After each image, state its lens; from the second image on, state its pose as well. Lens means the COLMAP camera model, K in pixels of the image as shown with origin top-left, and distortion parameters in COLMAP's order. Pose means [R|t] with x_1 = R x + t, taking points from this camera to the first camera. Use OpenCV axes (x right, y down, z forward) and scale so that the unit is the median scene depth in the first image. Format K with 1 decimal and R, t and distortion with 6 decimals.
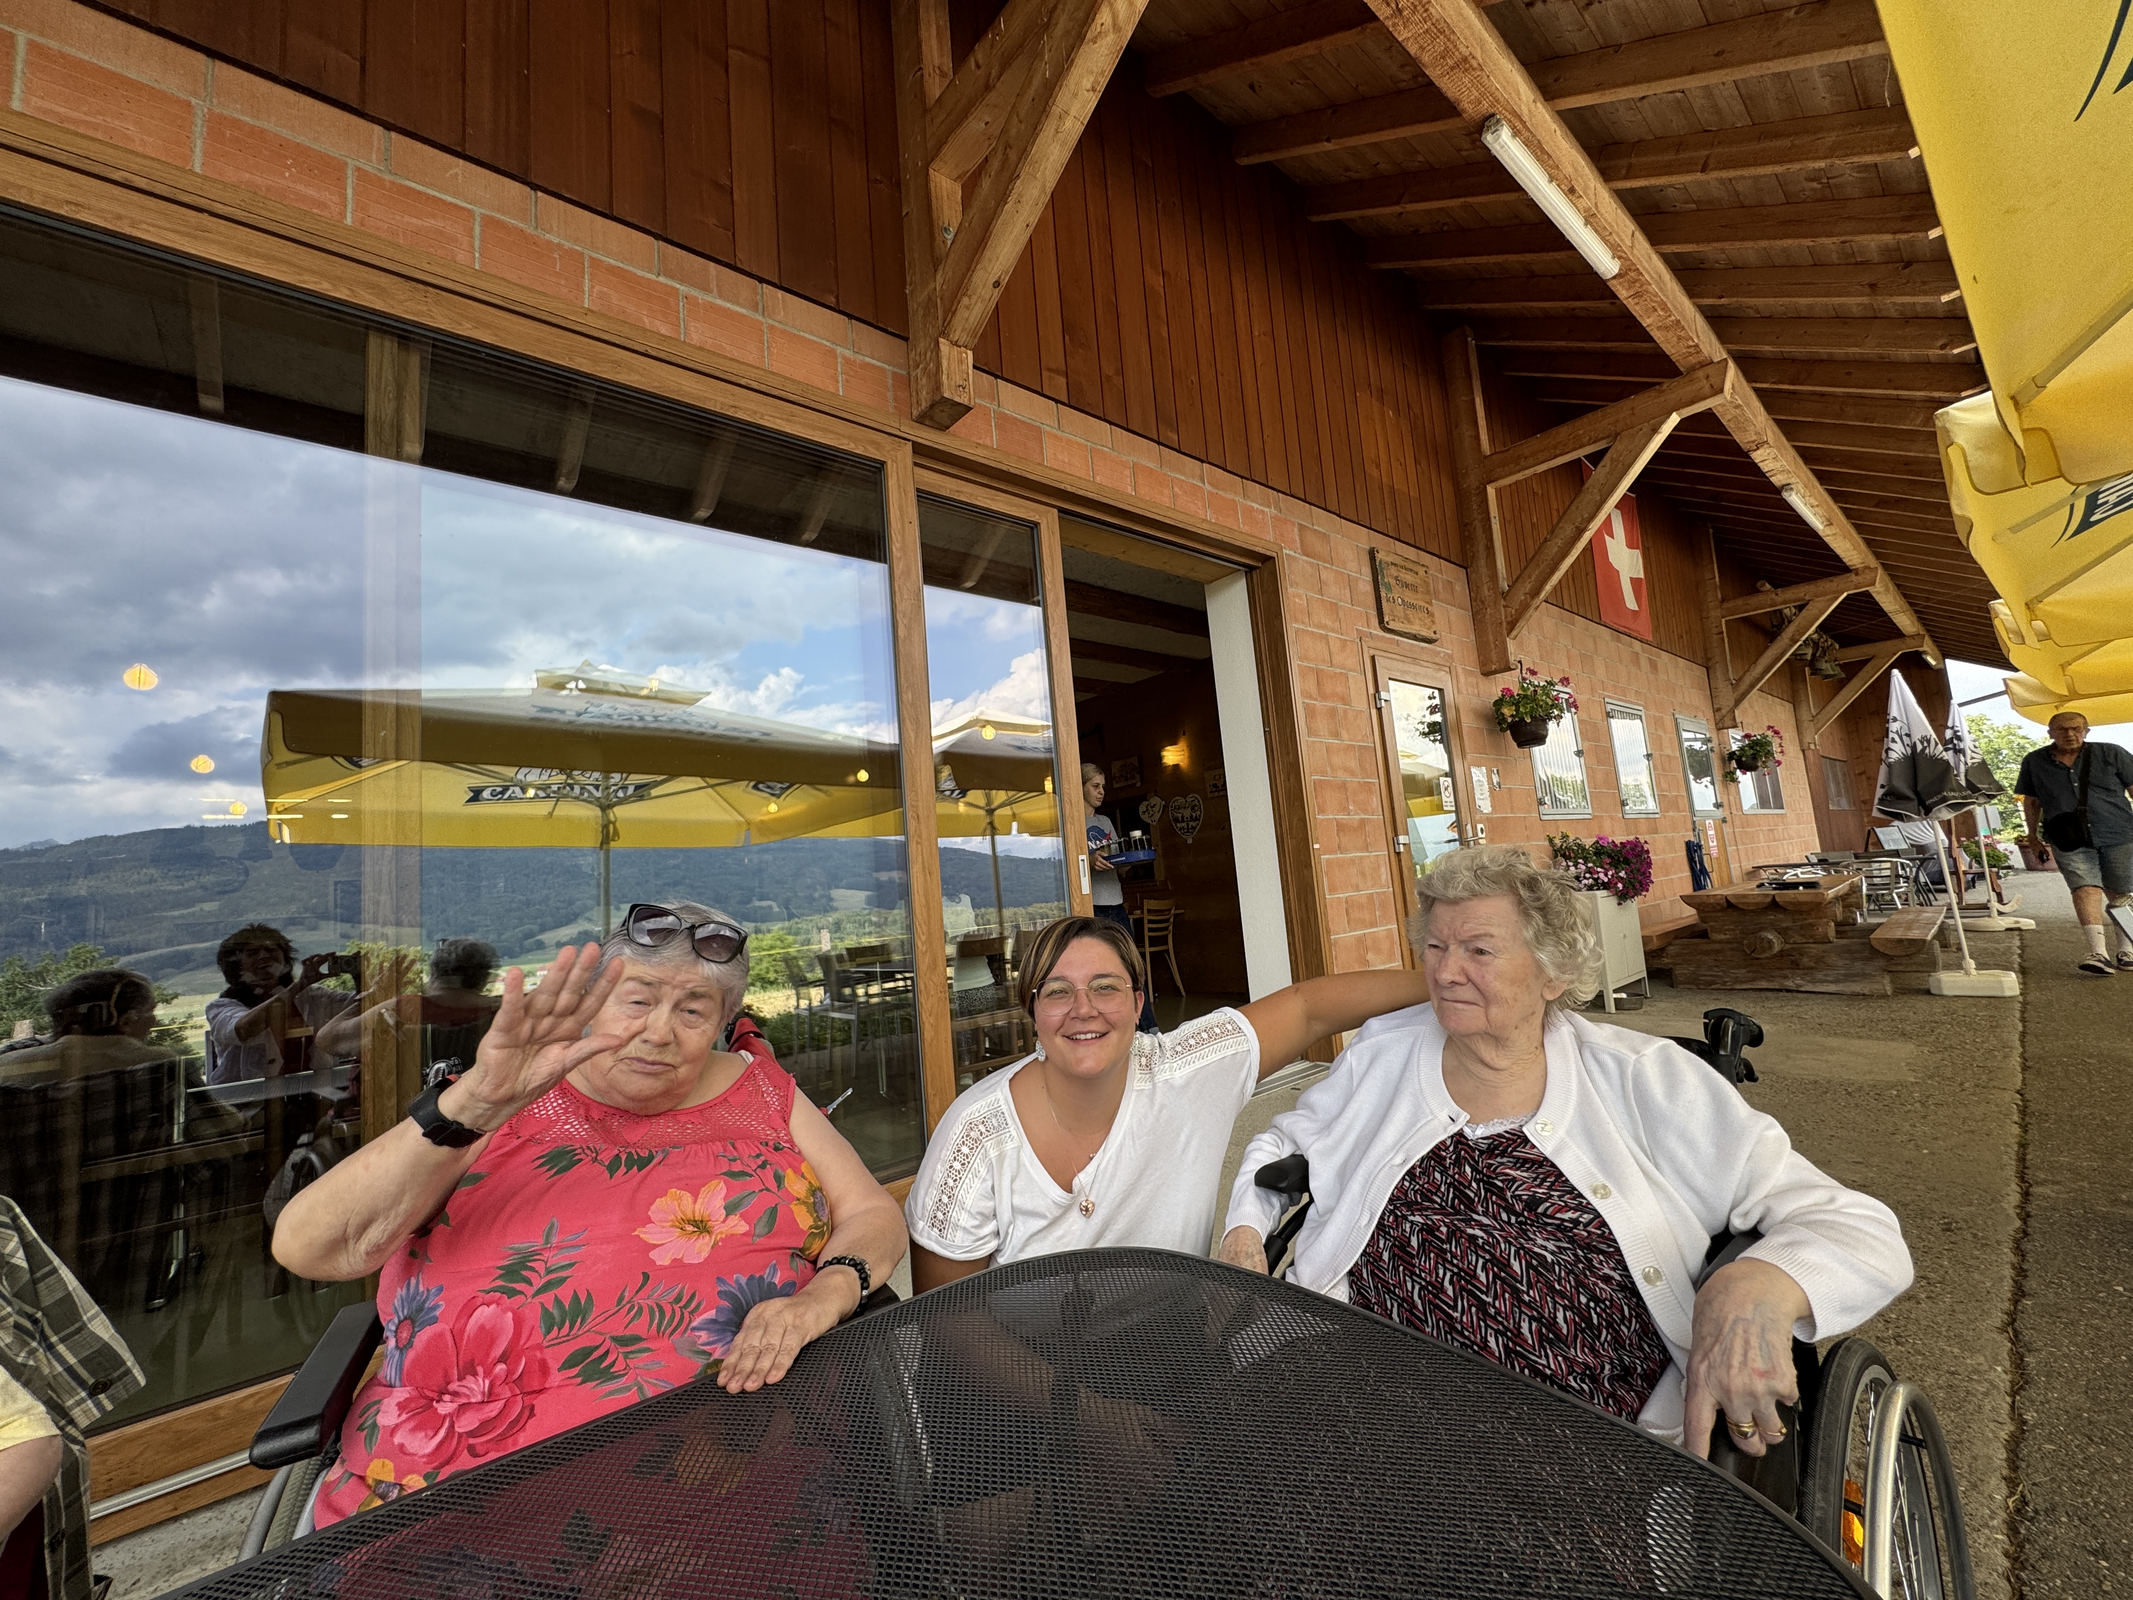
lens RADIAL K [[847.4, 0, 1066.5], [0, 847.4, 800.0], [0, 0, 1]] dist [-0.001691, 0.000720]
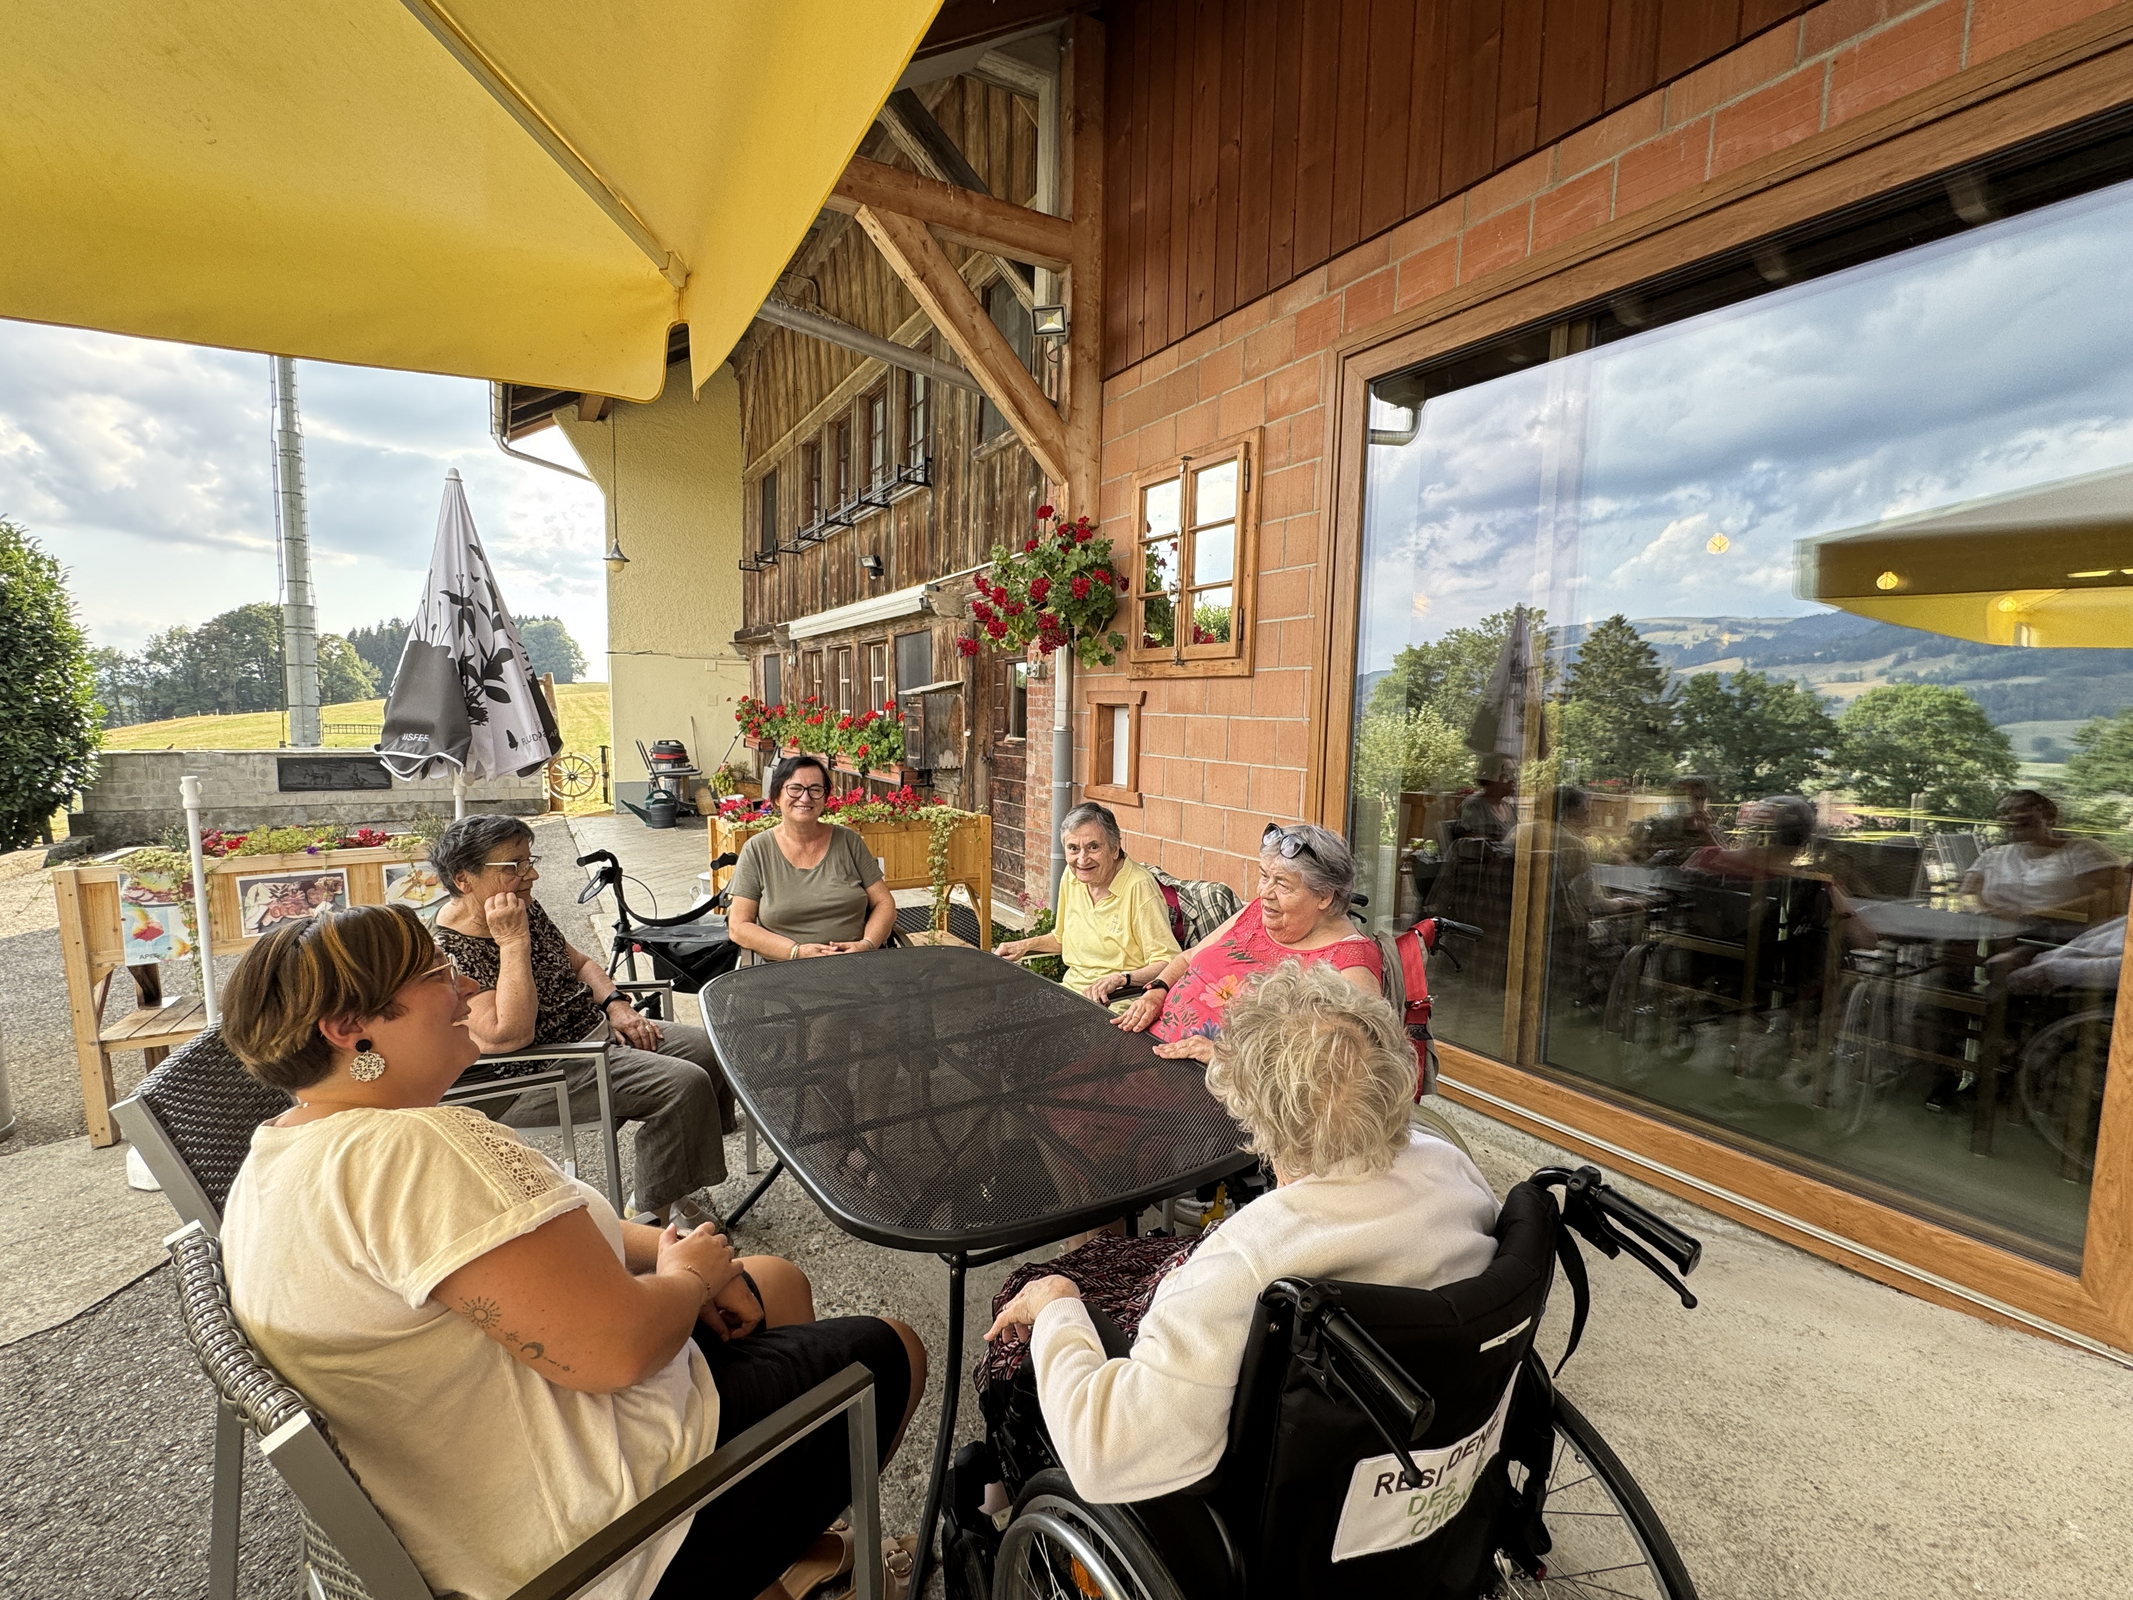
lens RADIAL K [[940.1, 0, 1066.8], [0, 940.1, 801.7], [0, 0, 1]] dist [-0.000851, 0.000217]
pose [[-0.170310, 0.175343, -0.969665, 0.371577], [0.102223, 0.981875, 0.159597, -0.074555], [0.980074, -0.071941, -0.185147, 0.235587]]
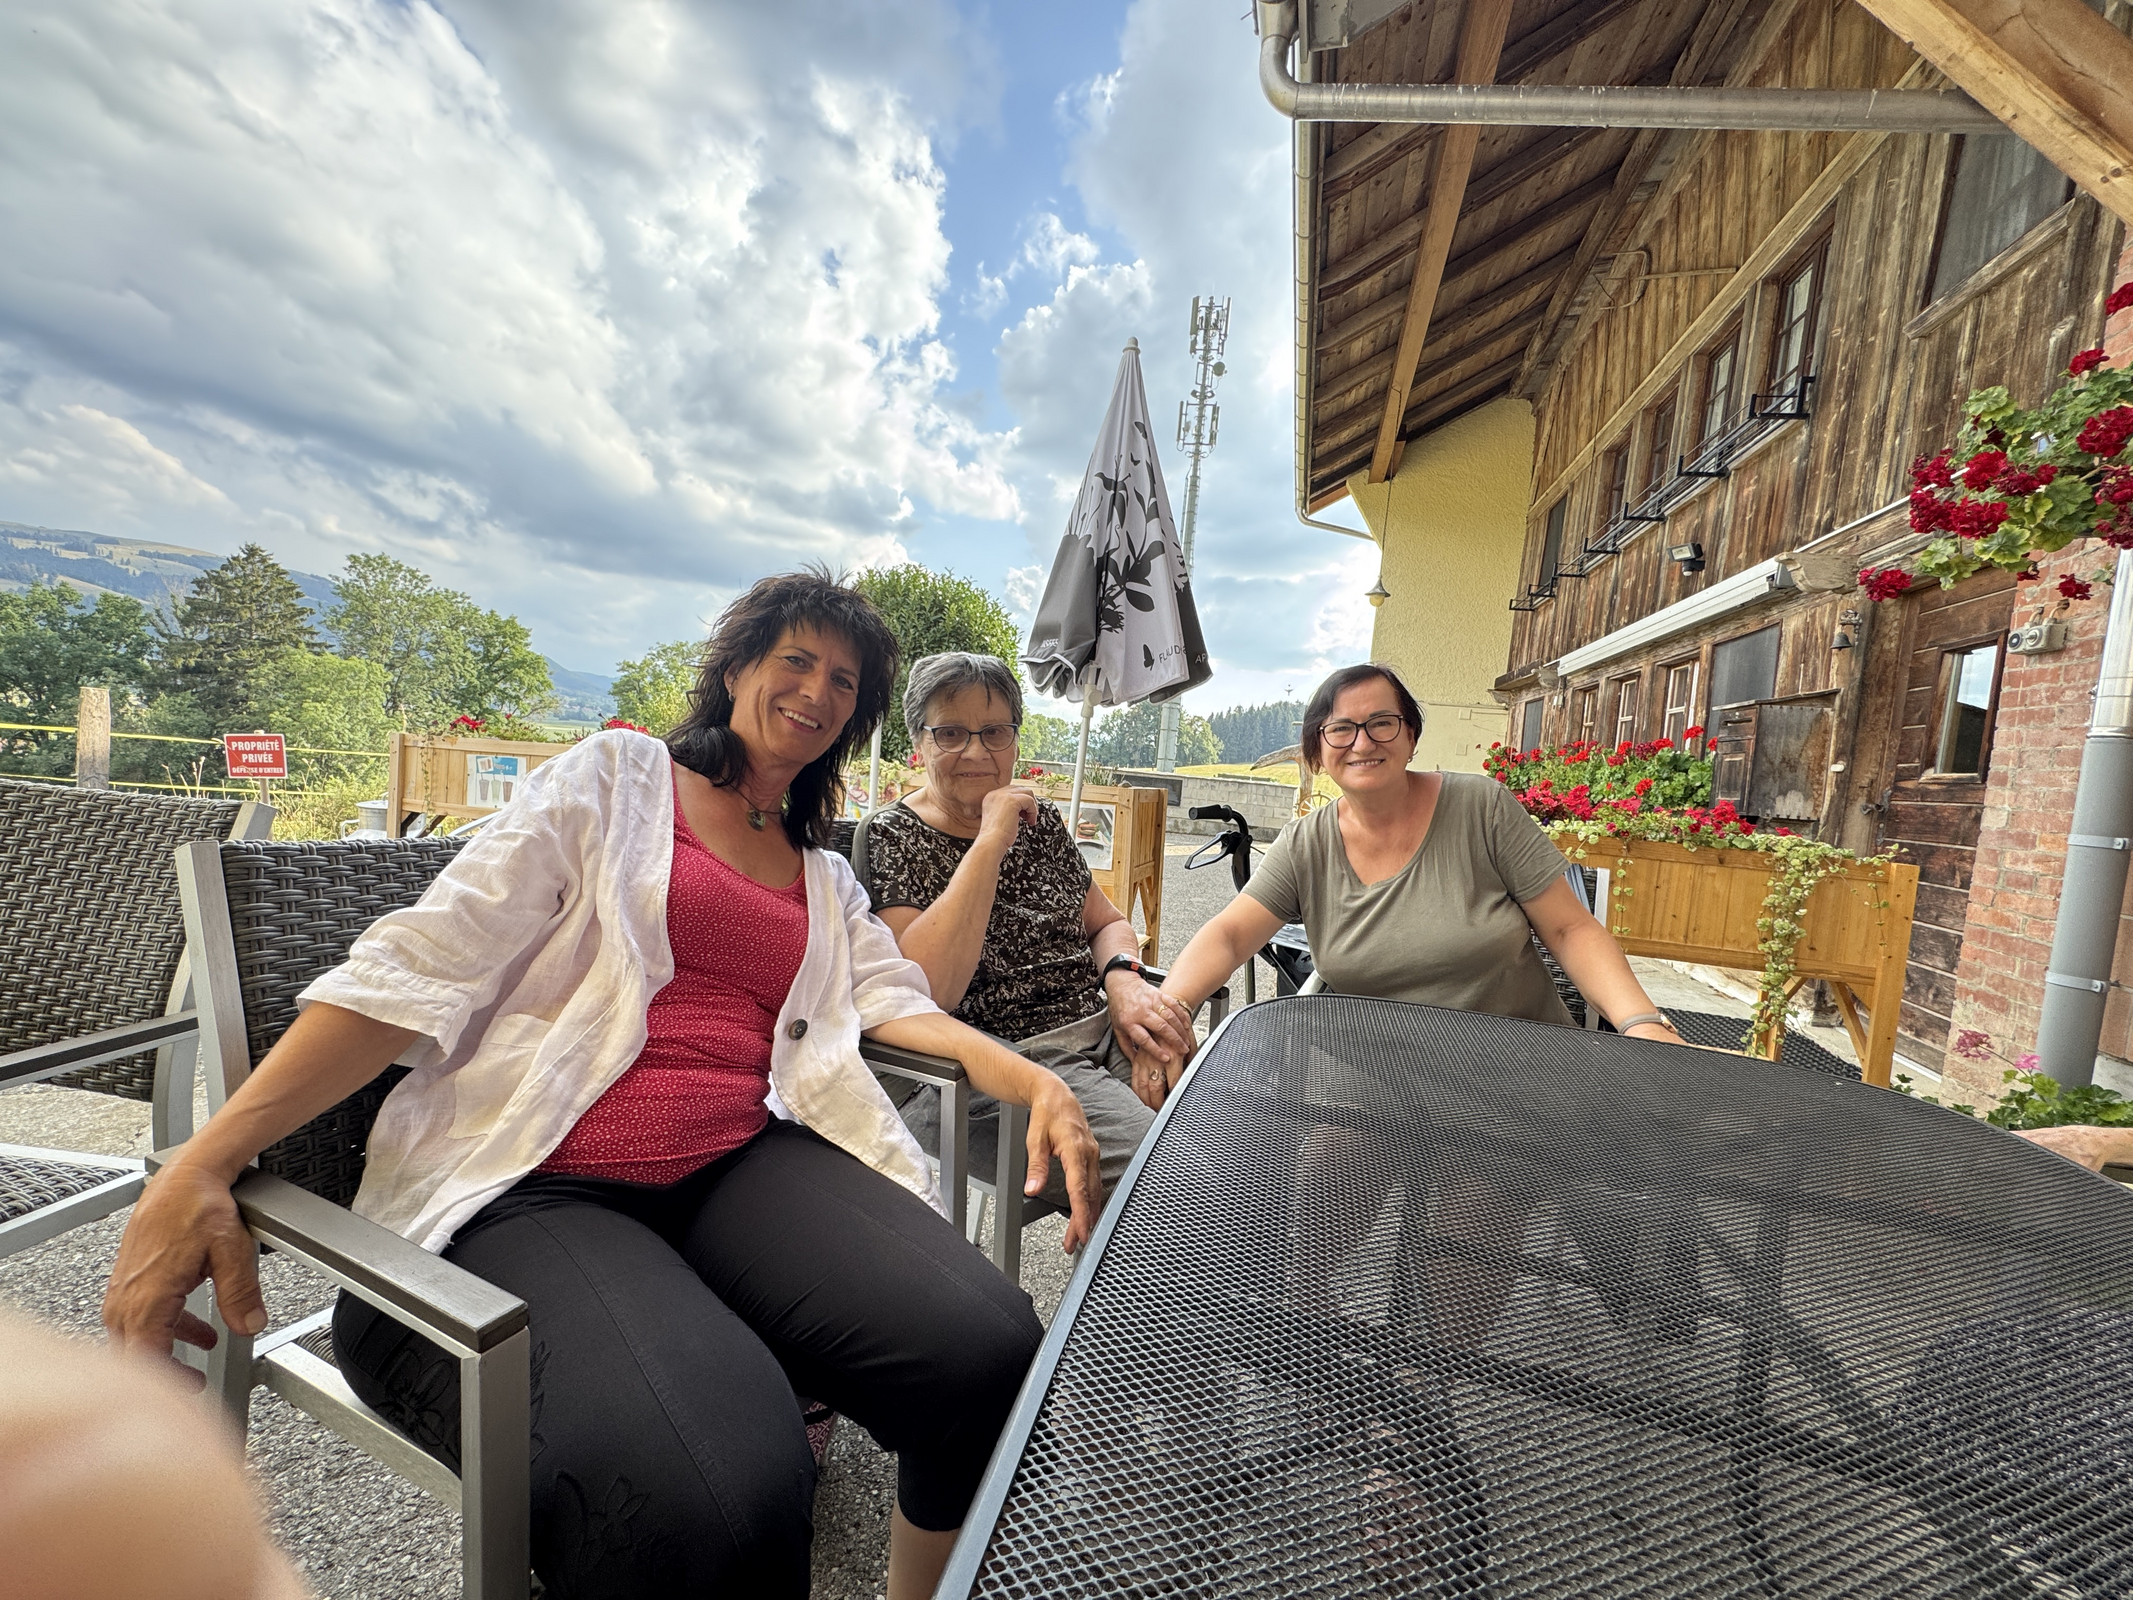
lens RADIAL K [[850.0, 0, 1066.6], [0, 850.0, 797.0], [0, 0, 1]] dist [0.000116, 0.000006]
pose [[-0.832153, 0.037130, -0.553301, 0.065711], [0.037277, 0.999245, 0.010991, 0.034530], [0.553291, -0.011480, -0.832909, 0.097376]]
